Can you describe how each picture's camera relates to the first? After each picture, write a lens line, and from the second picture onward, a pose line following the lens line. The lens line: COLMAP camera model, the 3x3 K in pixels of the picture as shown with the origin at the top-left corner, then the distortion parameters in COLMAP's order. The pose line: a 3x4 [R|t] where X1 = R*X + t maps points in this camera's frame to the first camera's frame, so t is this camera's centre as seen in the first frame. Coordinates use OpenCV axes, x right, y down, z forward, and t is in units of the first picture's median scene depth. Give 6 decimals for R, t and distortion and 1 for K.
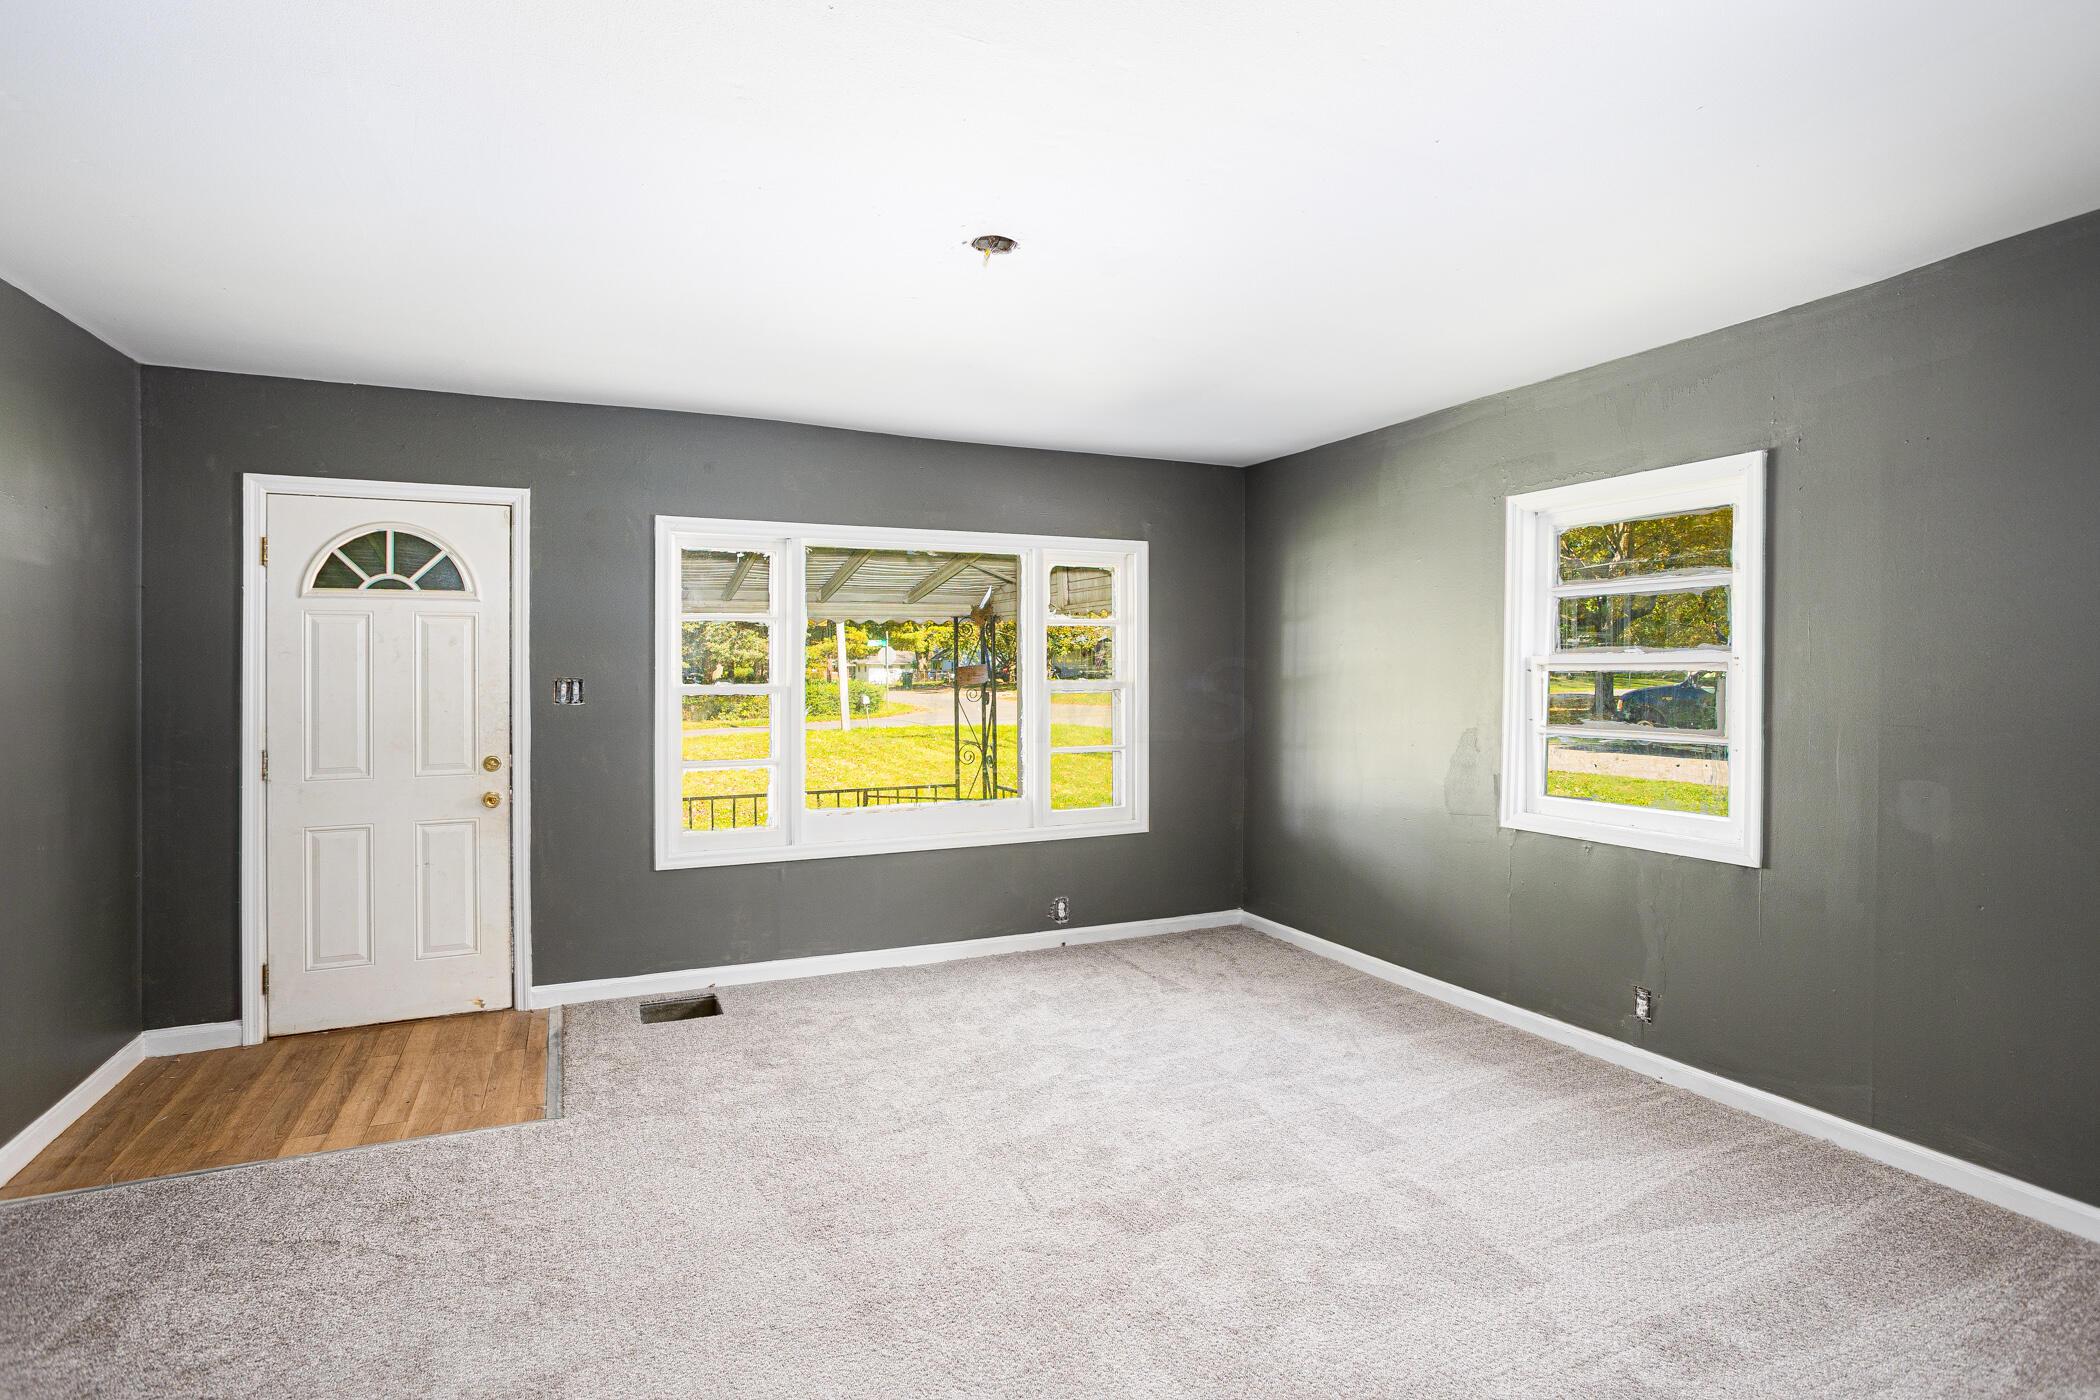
lens RADIAL K [[1007.1, 0, 1043.6], [0, 1007.1, 664.9], [0, 0, 1]] dist [-0.045899, 0.026144]
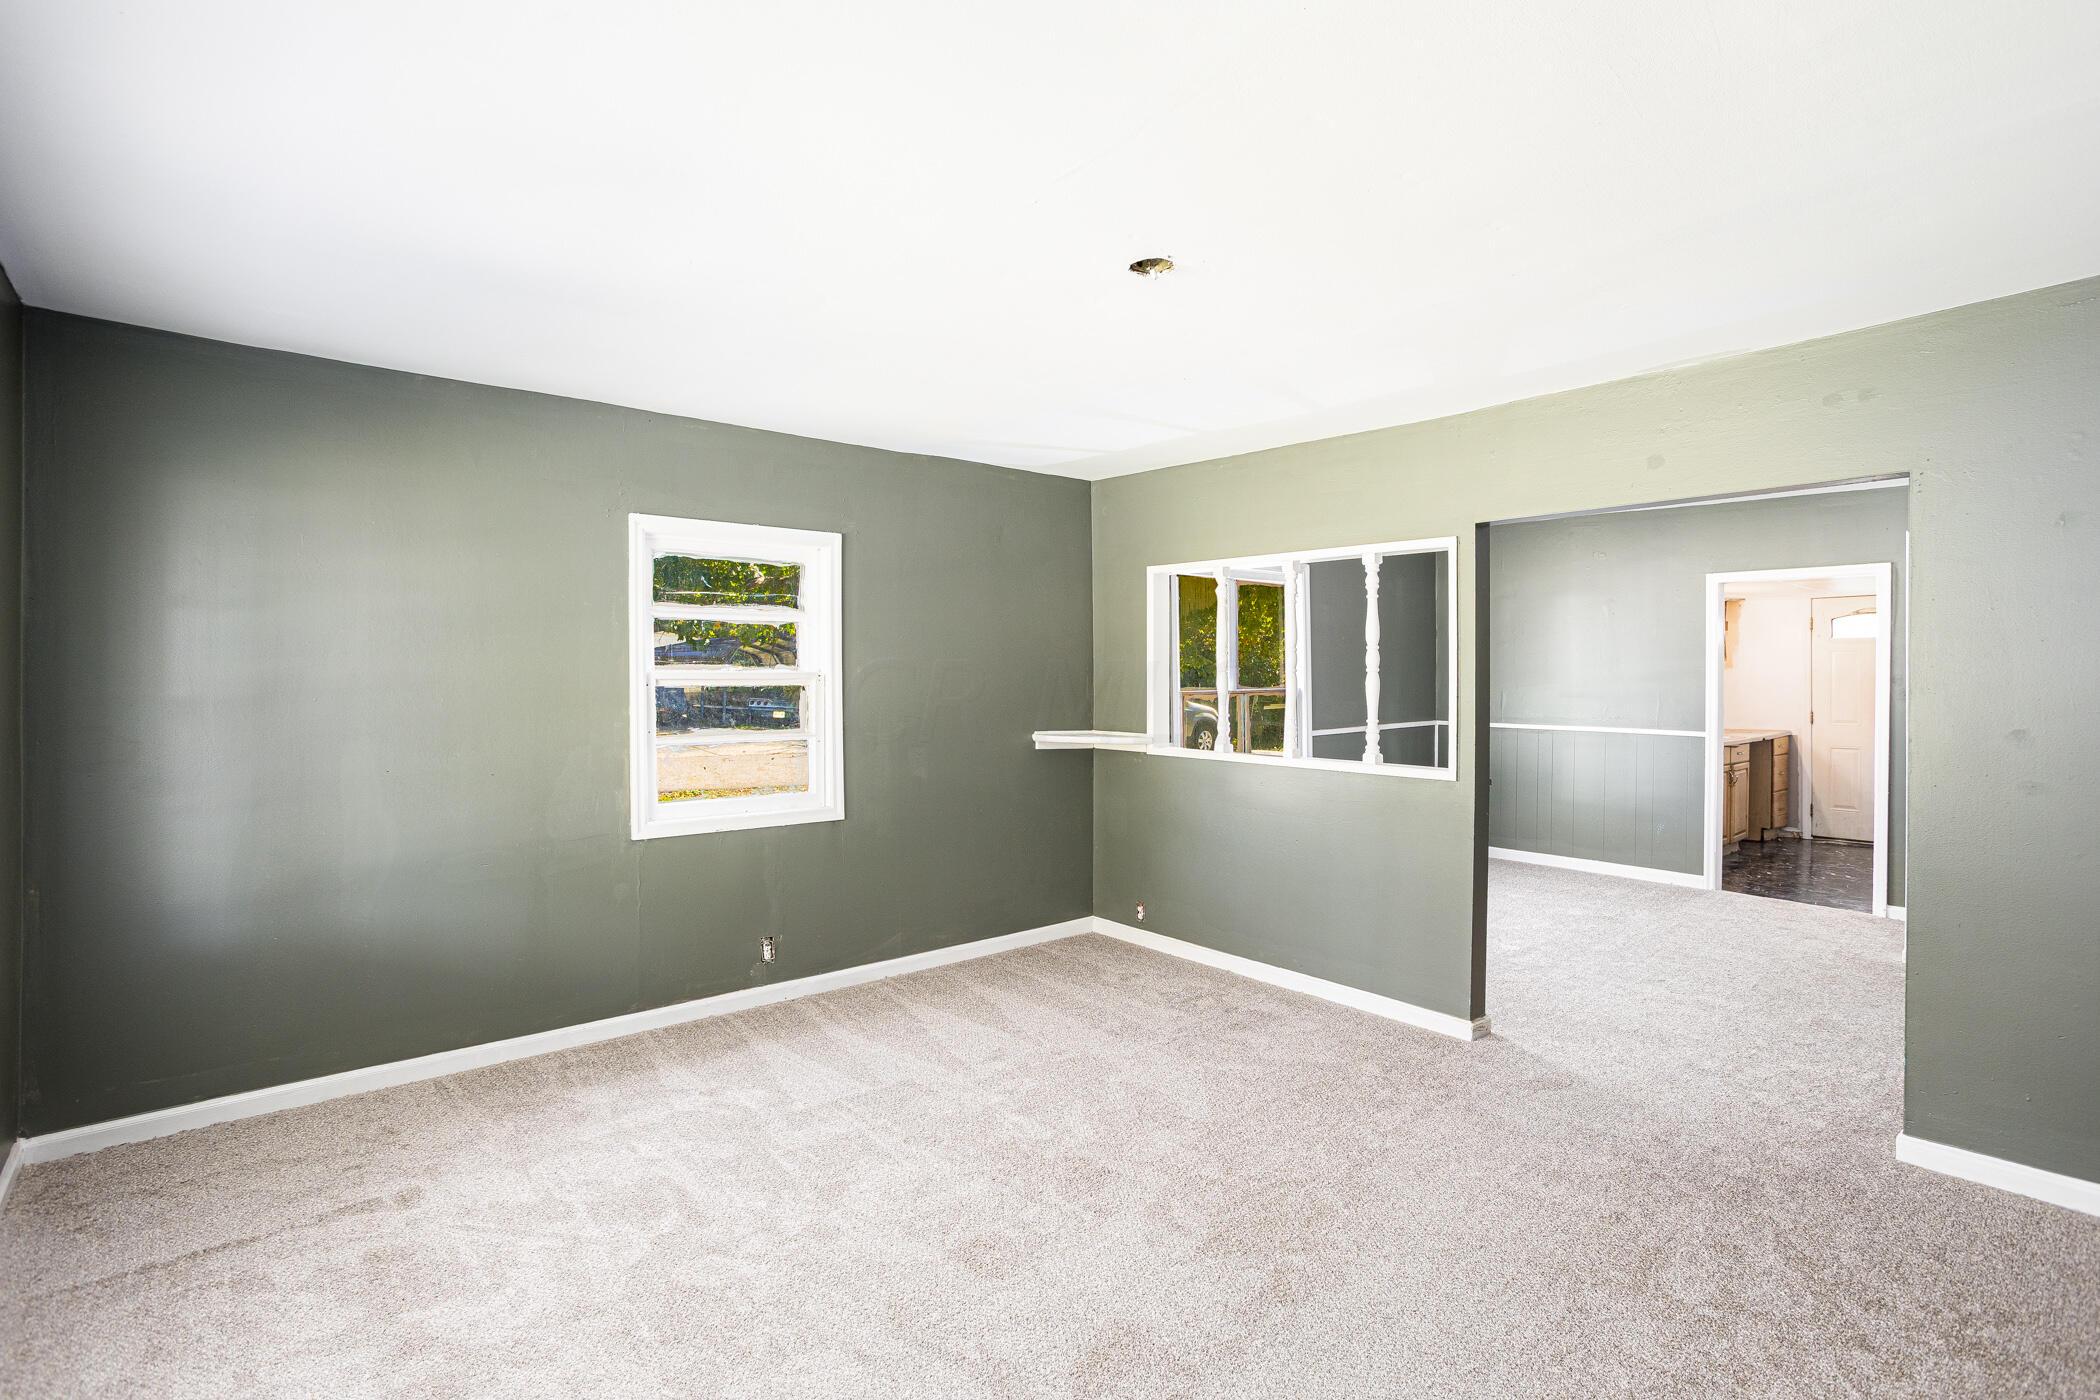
lens RADIAL K [[1007.1, 0, 1043.6], [0, 1007.1, 664.9], [0, 0, 1]] dist [-0.045899, 0.026144]
pose [[-0.247322, 0.017426, 0.968777, -0.719205], [-0.002238, 0.999825, -0.018556, 0.004248], [-0.968931, -0.006757, -0.247240, 0.976871]]
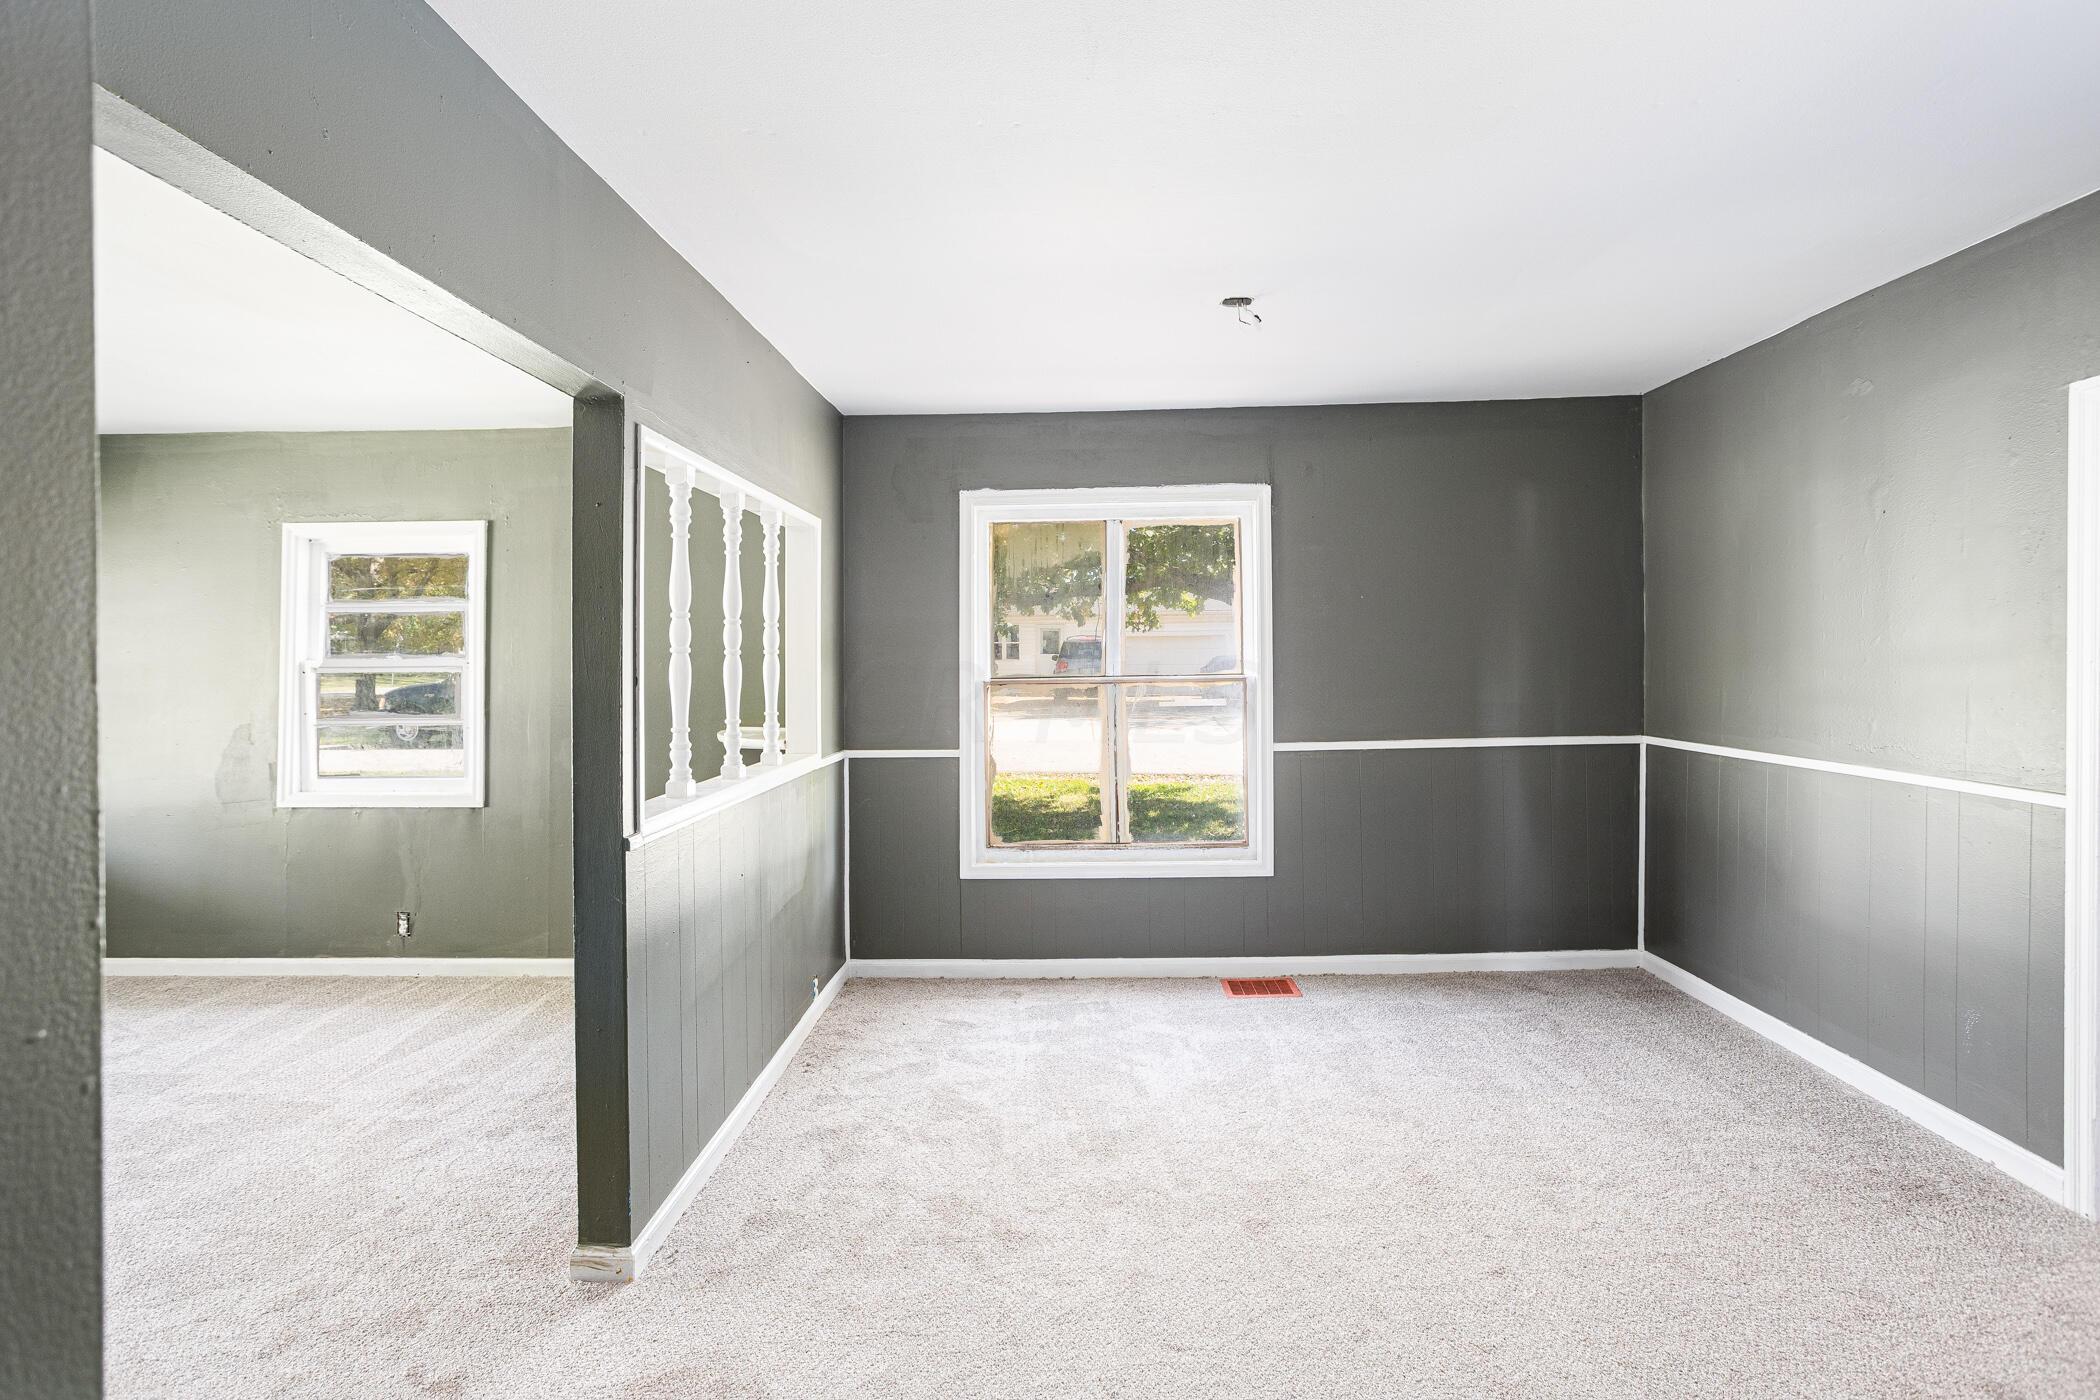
lens RADIAL K [[1007.1, 0, 1043.6], [0, 1007.1, 664.9], [0, 0, 1]] dist [-0.045899, 0.026144]
pose [[0.441646, -0.002502, 0.897186, -0.205628], [0.000075, 0.999996, 0.002753, -0.007692], [-0.897189, -0.001149, 0.441645, -0.353175]]
